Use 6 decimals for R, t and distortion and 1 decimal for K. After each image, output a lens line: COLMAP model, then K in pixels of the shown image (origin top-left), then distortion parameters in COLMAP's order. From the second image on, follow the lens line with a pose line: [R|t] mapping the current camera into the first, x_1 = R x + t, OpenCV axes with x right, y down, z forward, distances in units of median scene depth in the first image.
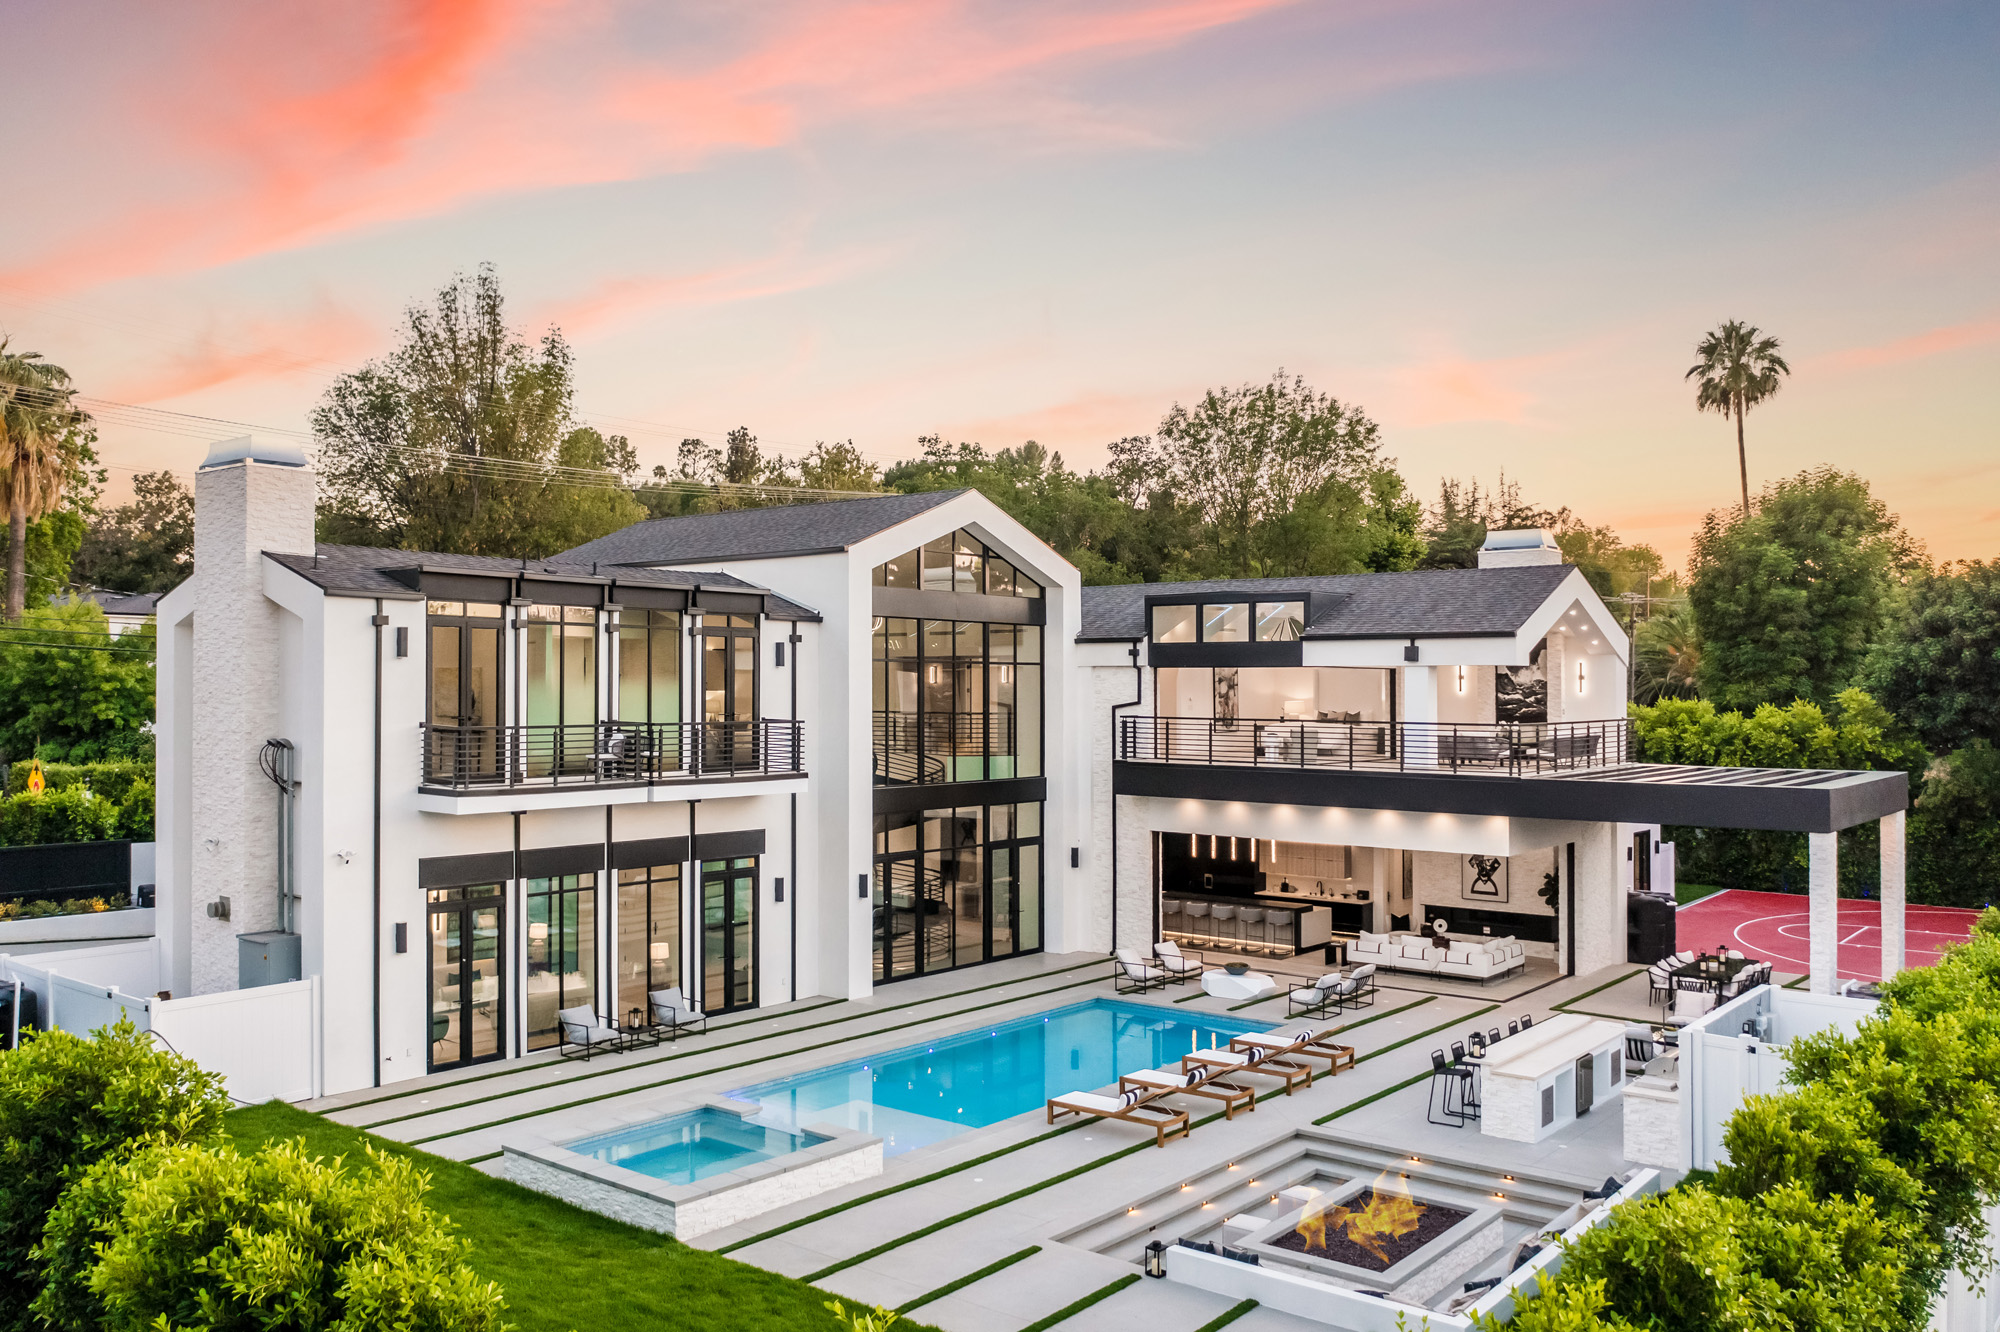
lens RADIAL K [[1590.6, 0, 996.8], [0, 1590.6, 687.1], [0, 0, 1]] dist [-0.005419, -0.001169]
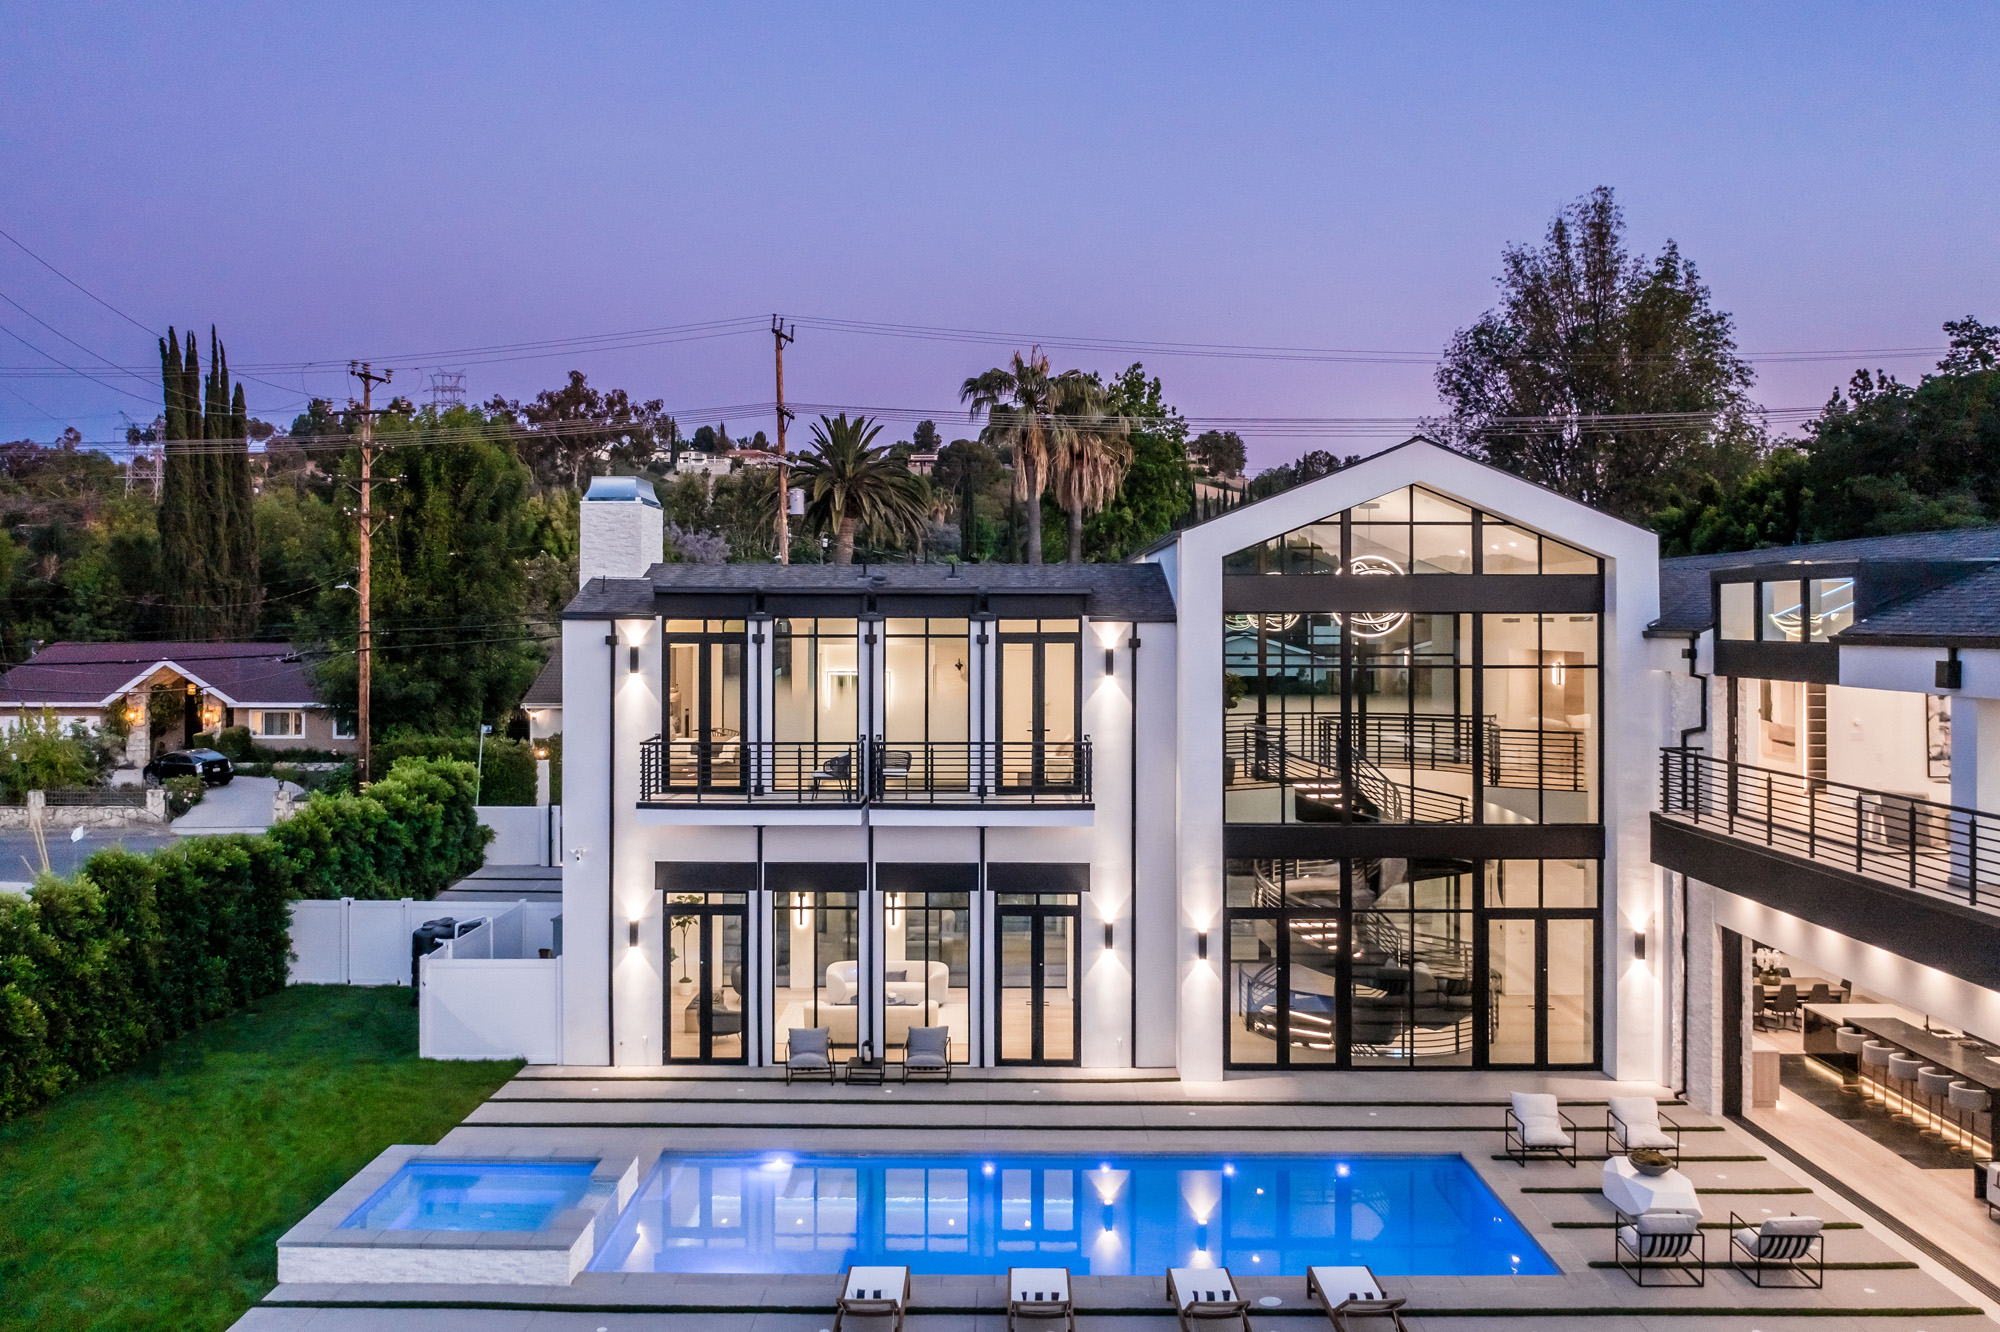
lens RADIAL K [[1618.0, 0, 999.6], [0, 1618.0, 625.9], [0, 0, 1]] dist [-0.009840, 0.000066]
pose [[0.625032, -0.002786, -0.780594, 0.537999], [0.002933, 0.999995, -0.001220, -0.041416], [0.780593, -0.001527, 0.625037, 0.429090]]
